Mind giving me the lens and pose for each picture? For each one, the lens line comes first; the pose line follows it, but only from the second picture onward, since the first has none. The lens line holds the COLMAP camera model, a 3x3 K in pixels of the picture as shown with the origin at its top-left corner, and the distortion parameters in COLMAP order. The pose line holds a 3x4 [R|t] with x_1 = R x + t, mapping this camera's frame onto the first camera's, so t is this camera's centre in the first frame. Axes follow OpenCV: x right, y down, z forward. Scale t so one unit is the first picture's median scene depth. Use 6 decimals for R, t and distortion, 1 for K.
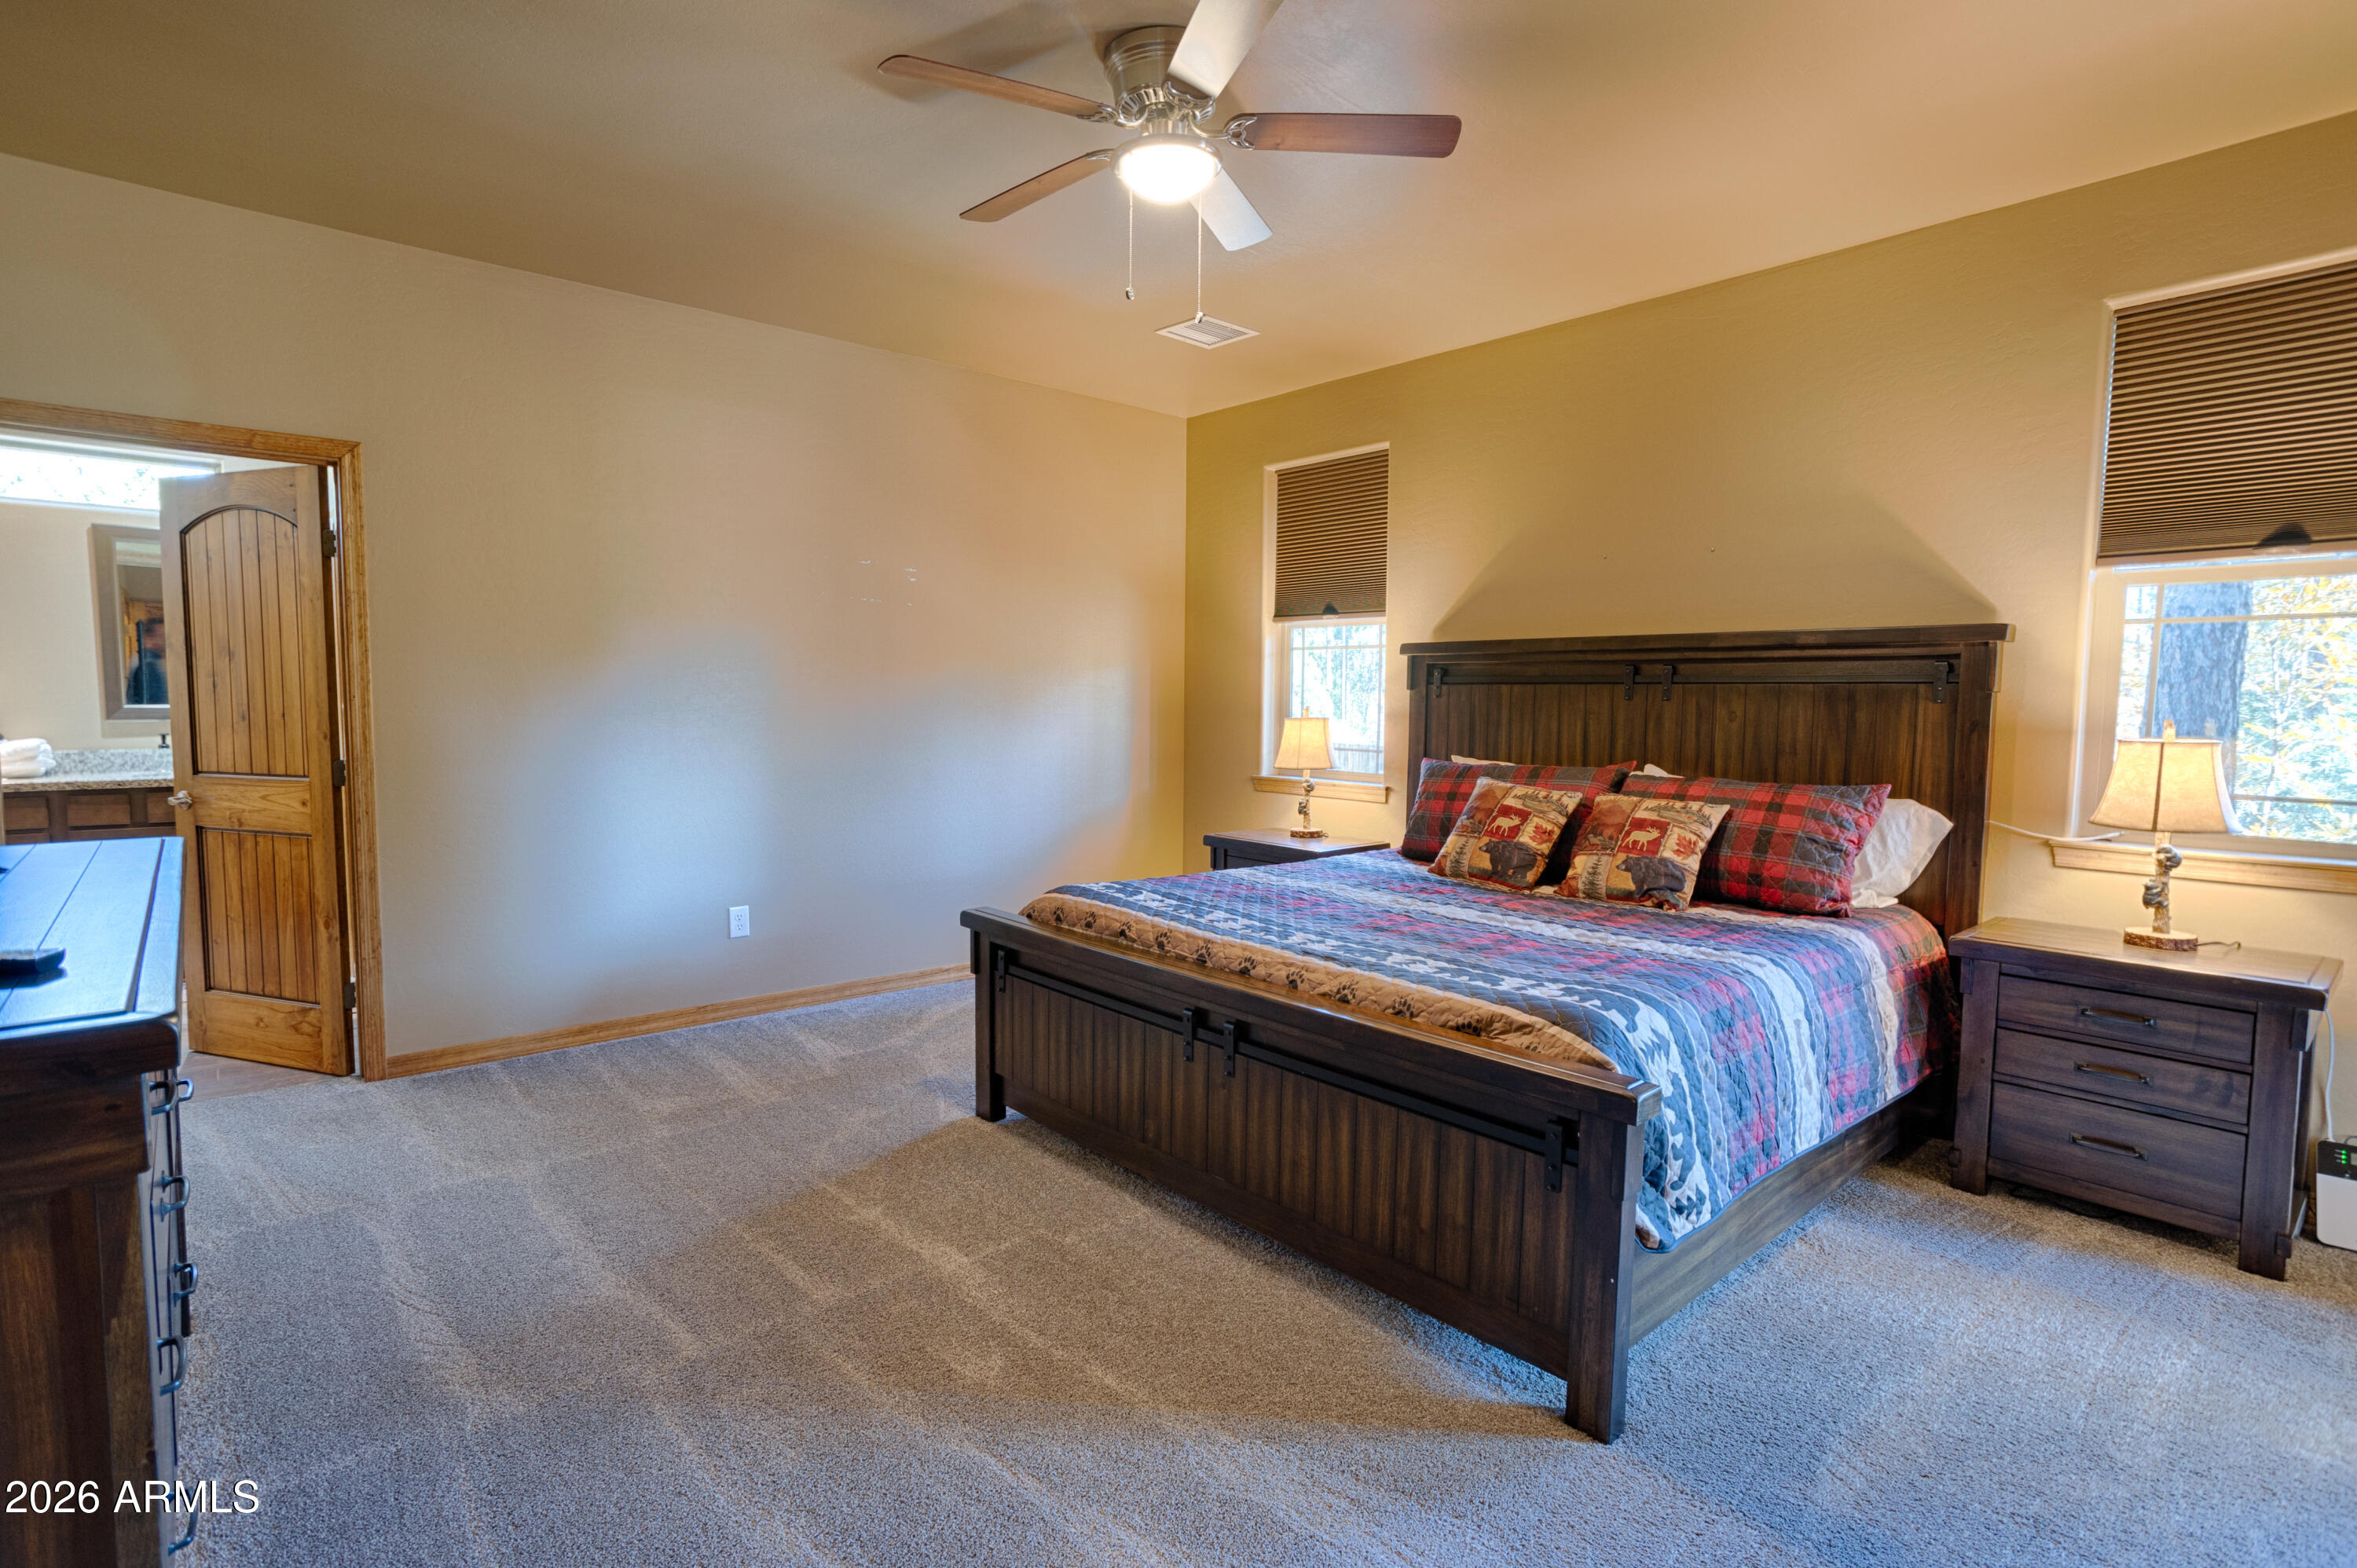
lens RADIAL K [[1140.9, 0, 1192.0], [0, 1140.9, 773.4], [0, 0, 1]] dist [-0.030599, 0.010180]
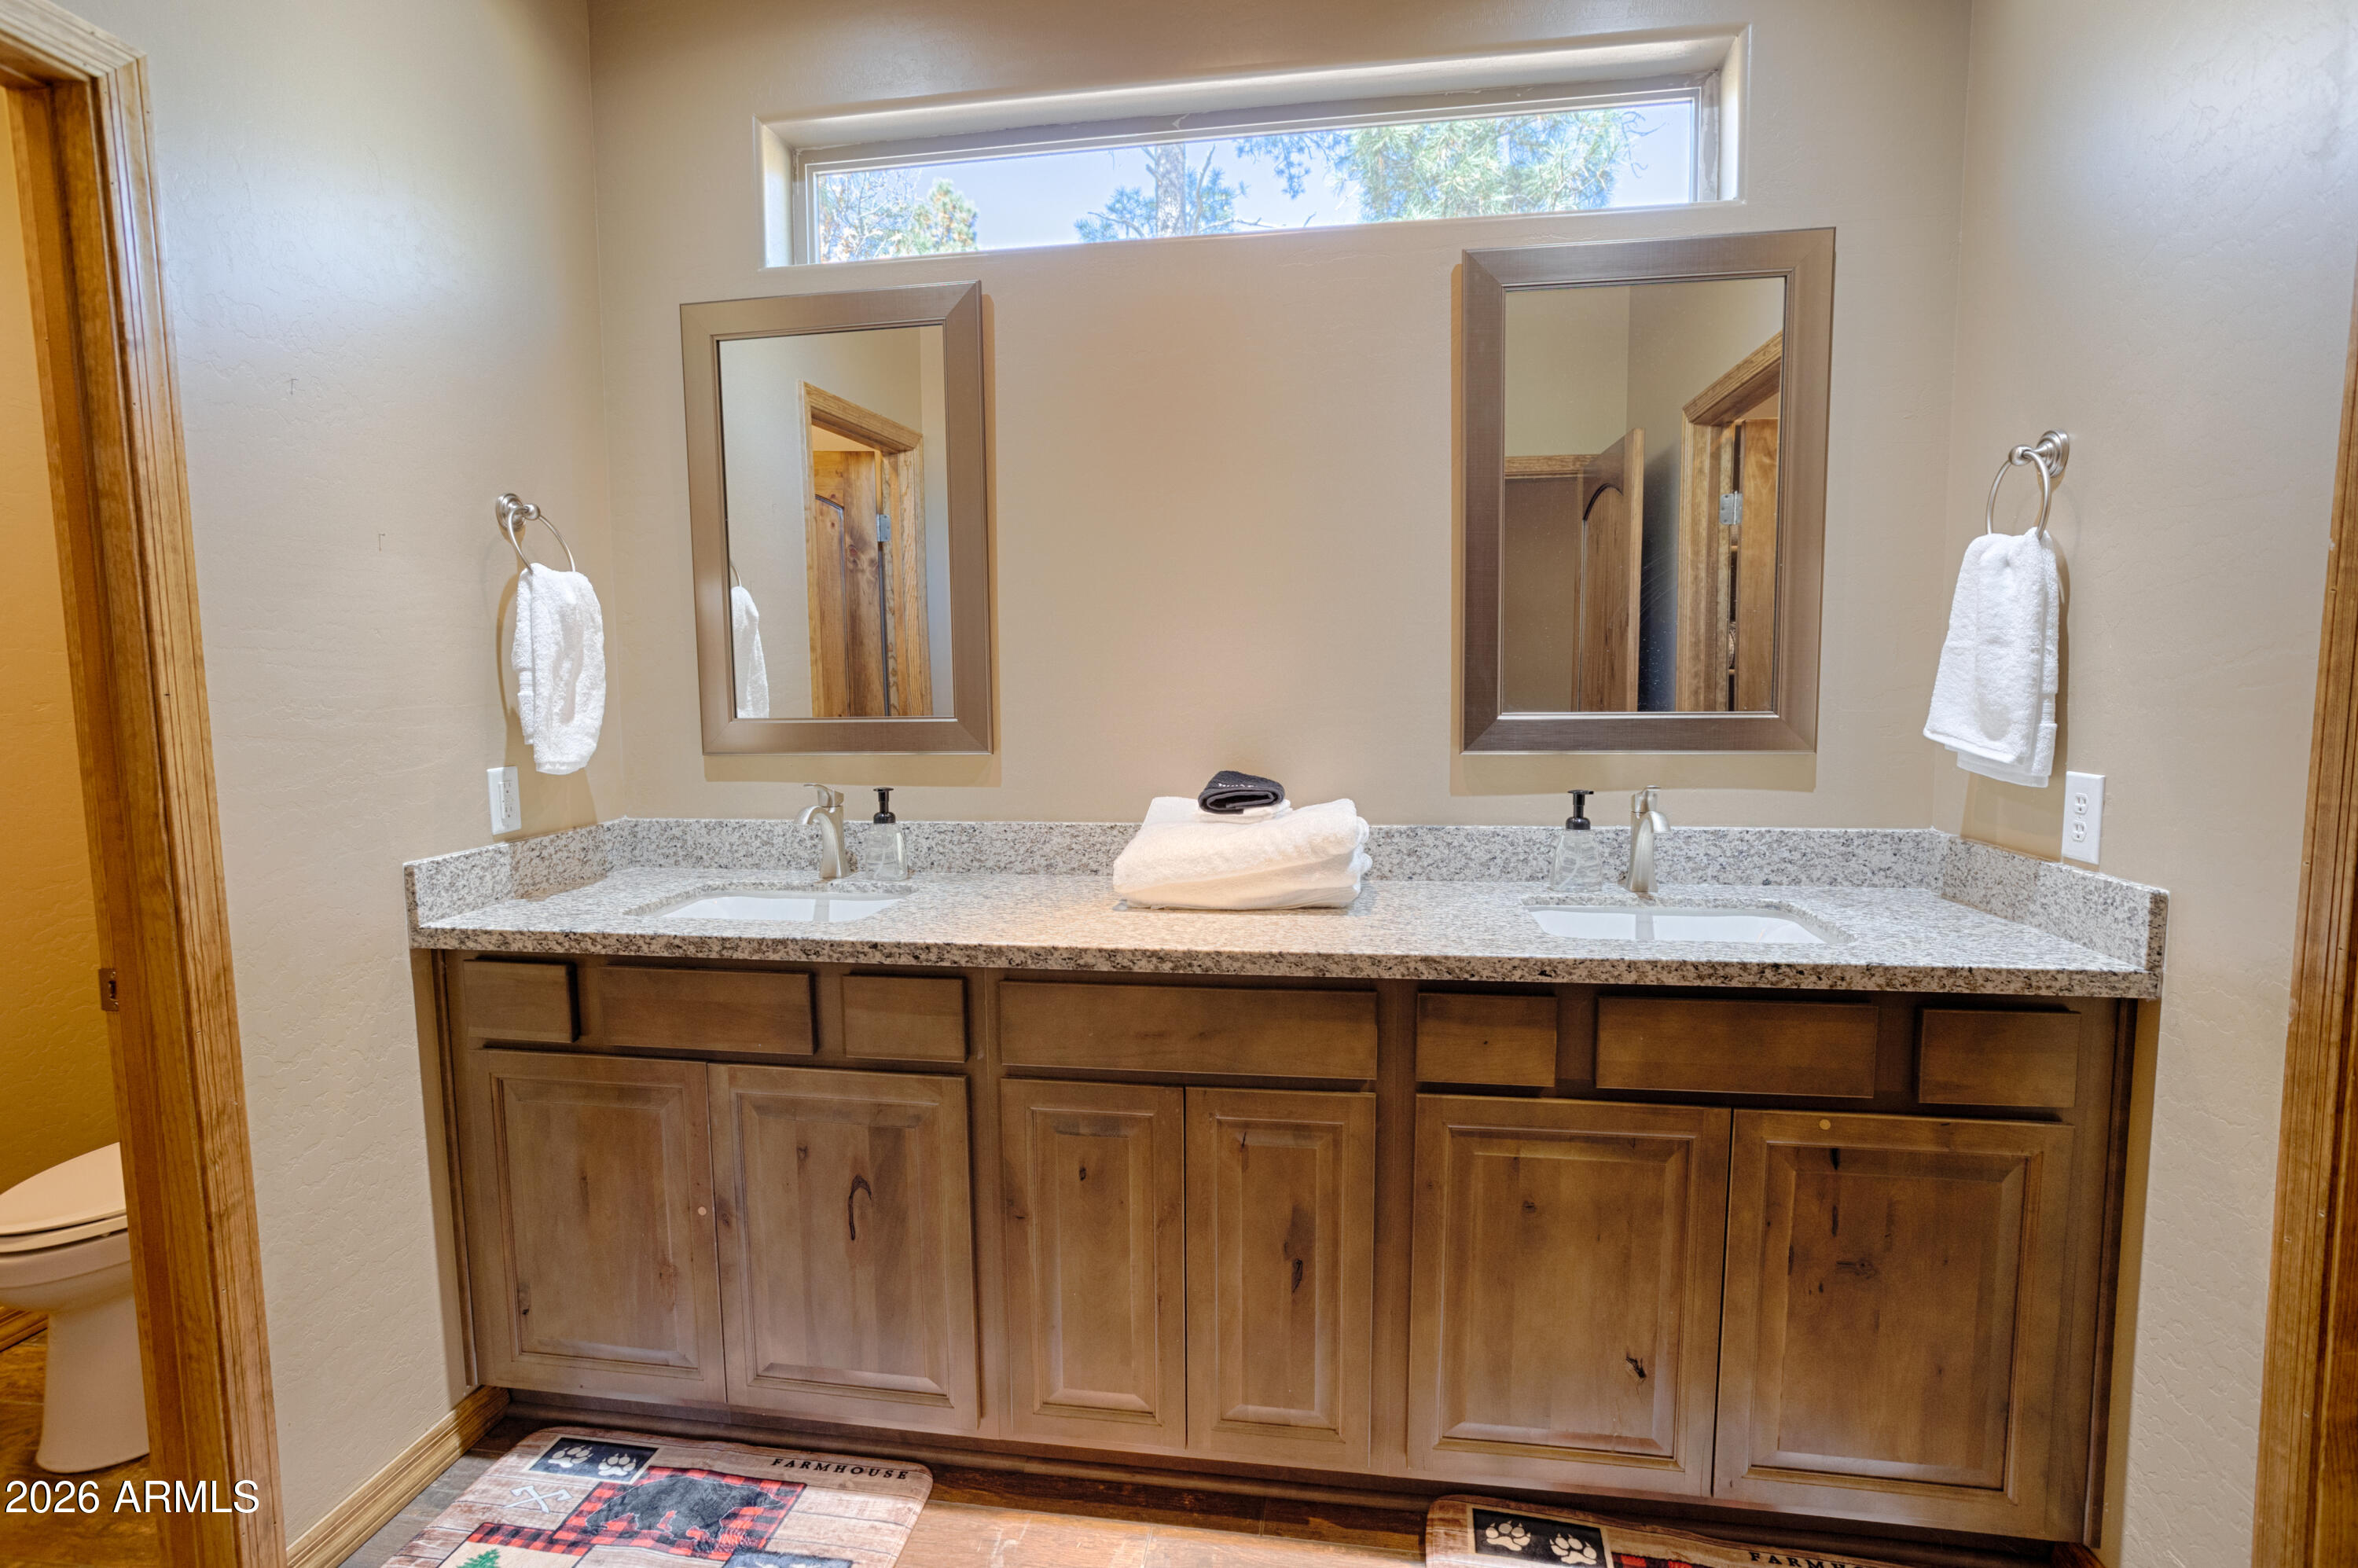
lens RADIAL K [[1141.5, 0, 1182.2], [0, 1141.5, 781.7], [0, 0, 1]] dist [-0.030599, 0.010180]
pose [[0.636615, 0.056679, -0.769096, -0.882129], [-0.043688, 0.998345, 0.037411, -0.059330], [0.769943, 0.009784, 0.638037, 0.807981]]
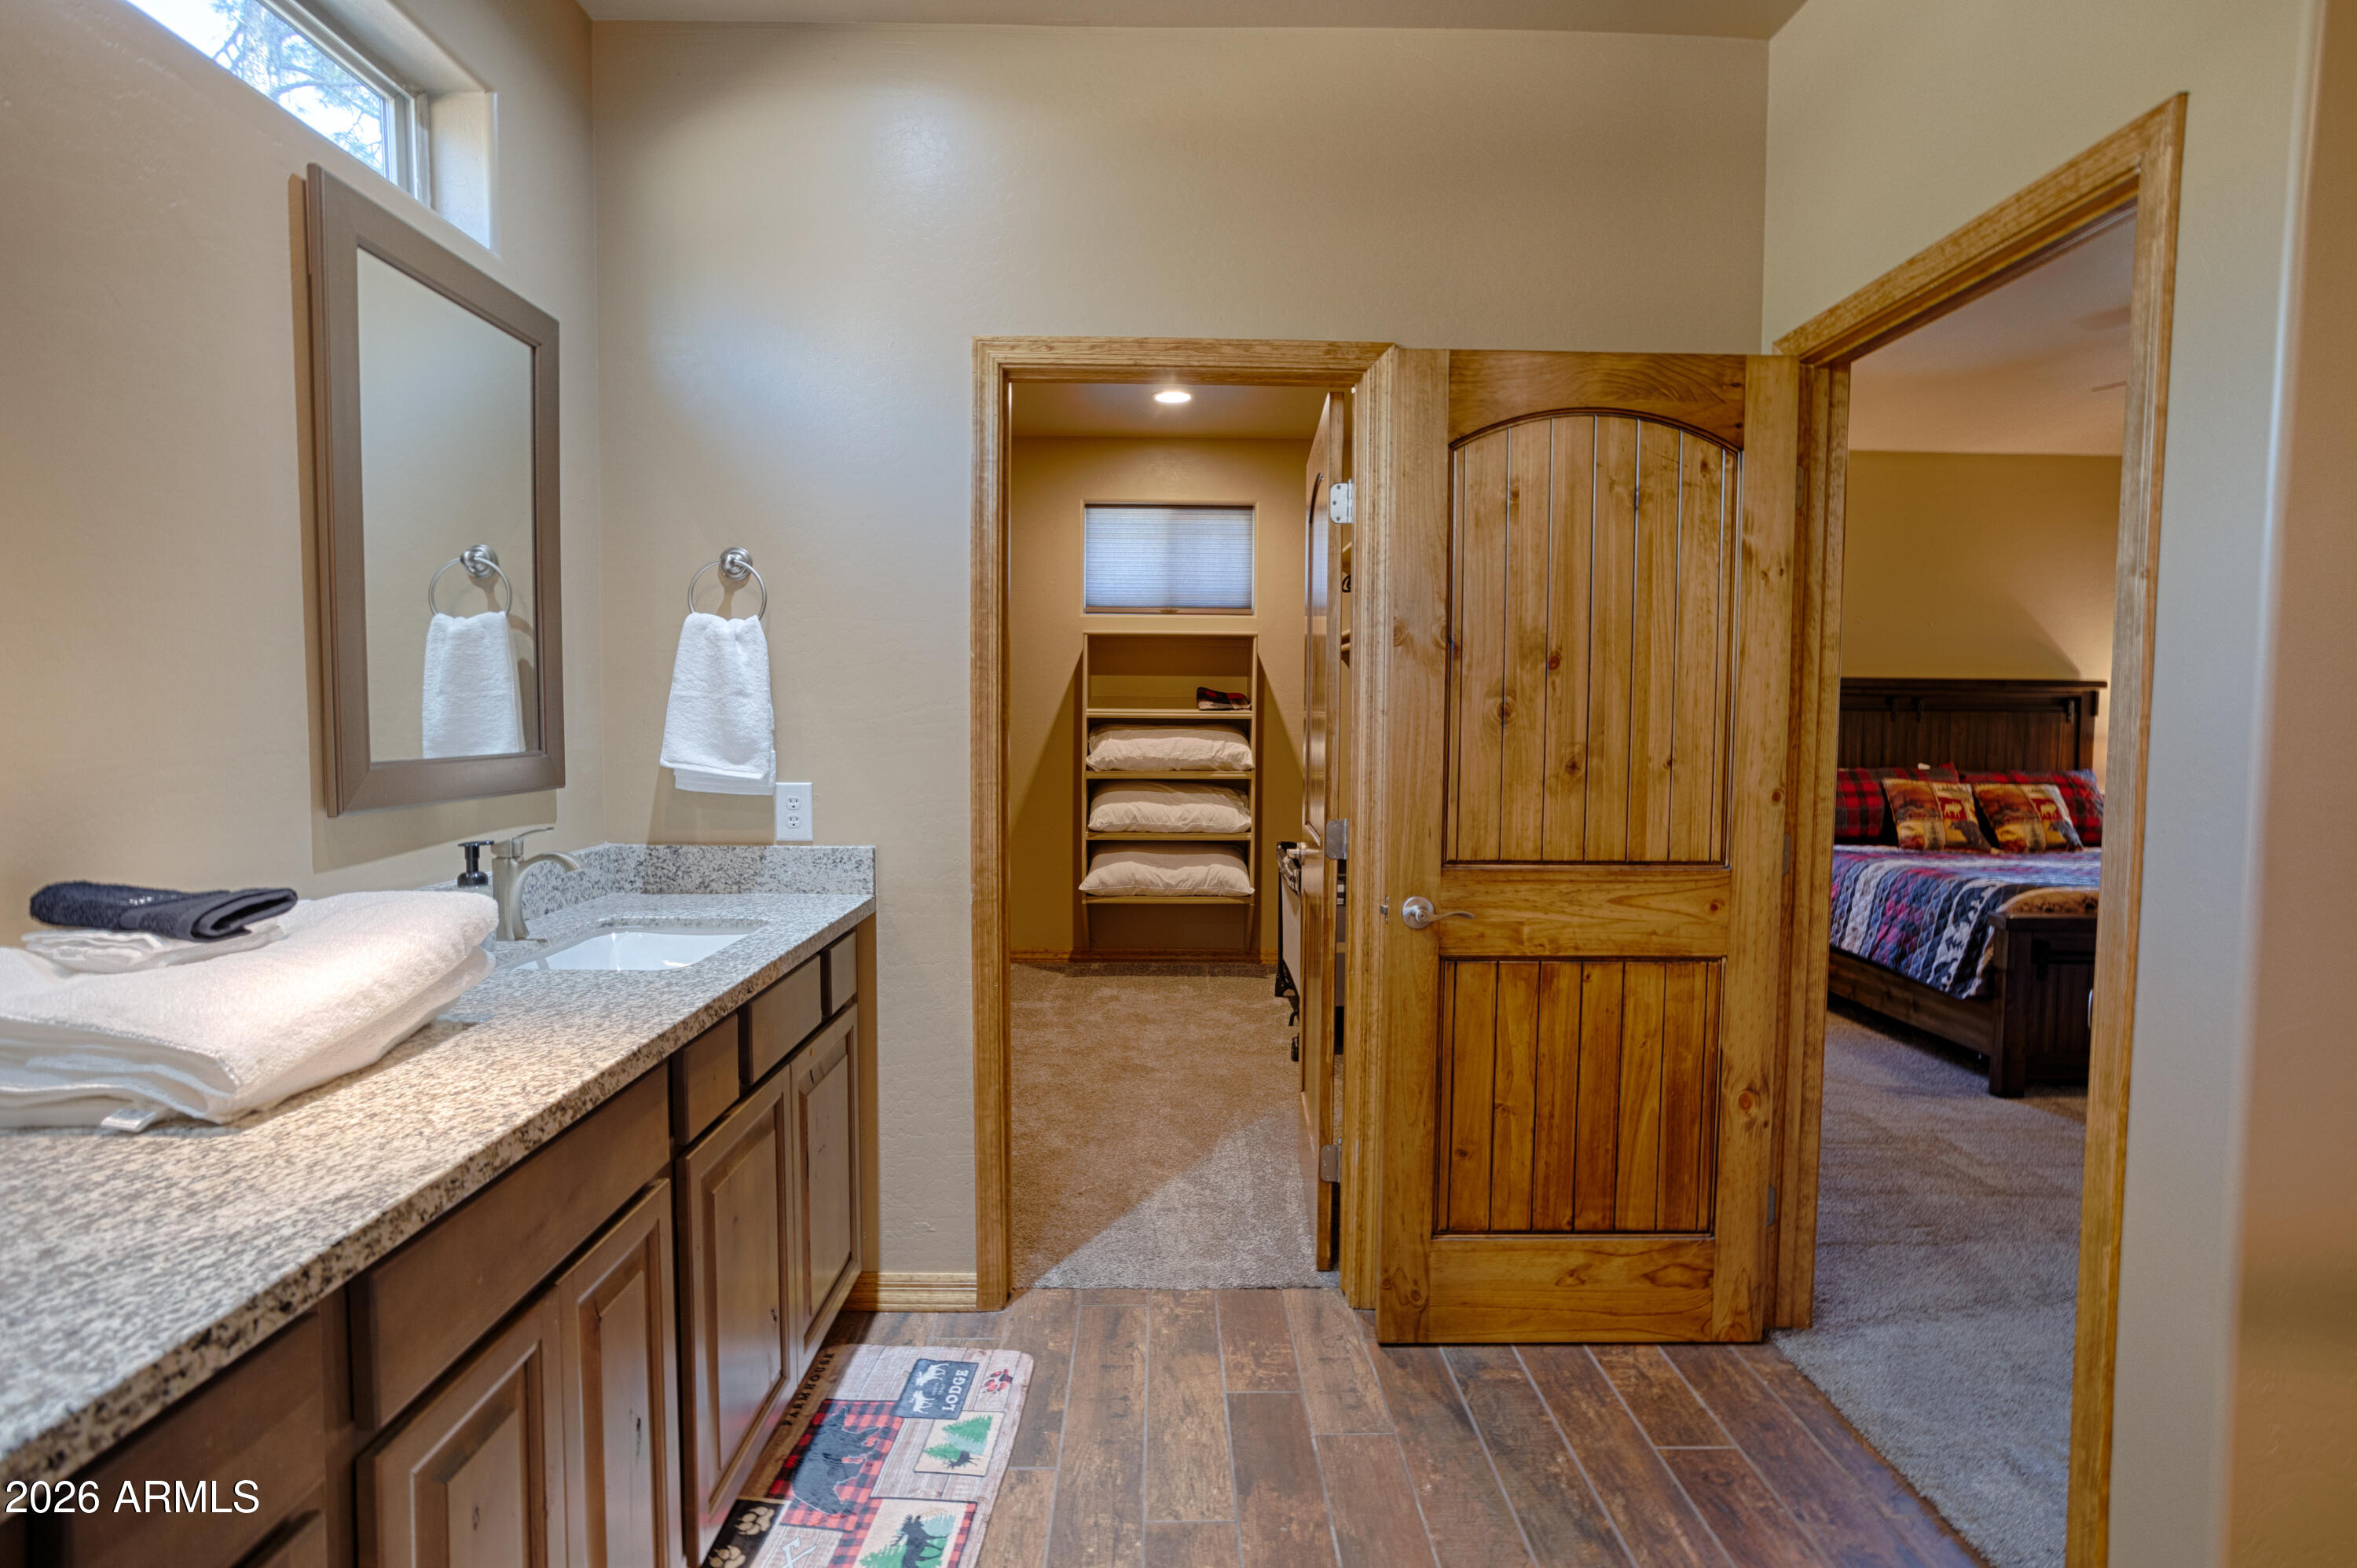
lens RADIAL K [[1140.9, 0, 1168.1], [0, 1140.9, 777.1], [0, 0, 1]] dist [-0.030599, 0.010180]
pose [[0.651240, -0.043410, 0.757629, -1.350651], [0.056645, 0.998358, 0.008512, -0.058100], [-0.756755, 0.037373, 0.652629, 0.753294]]
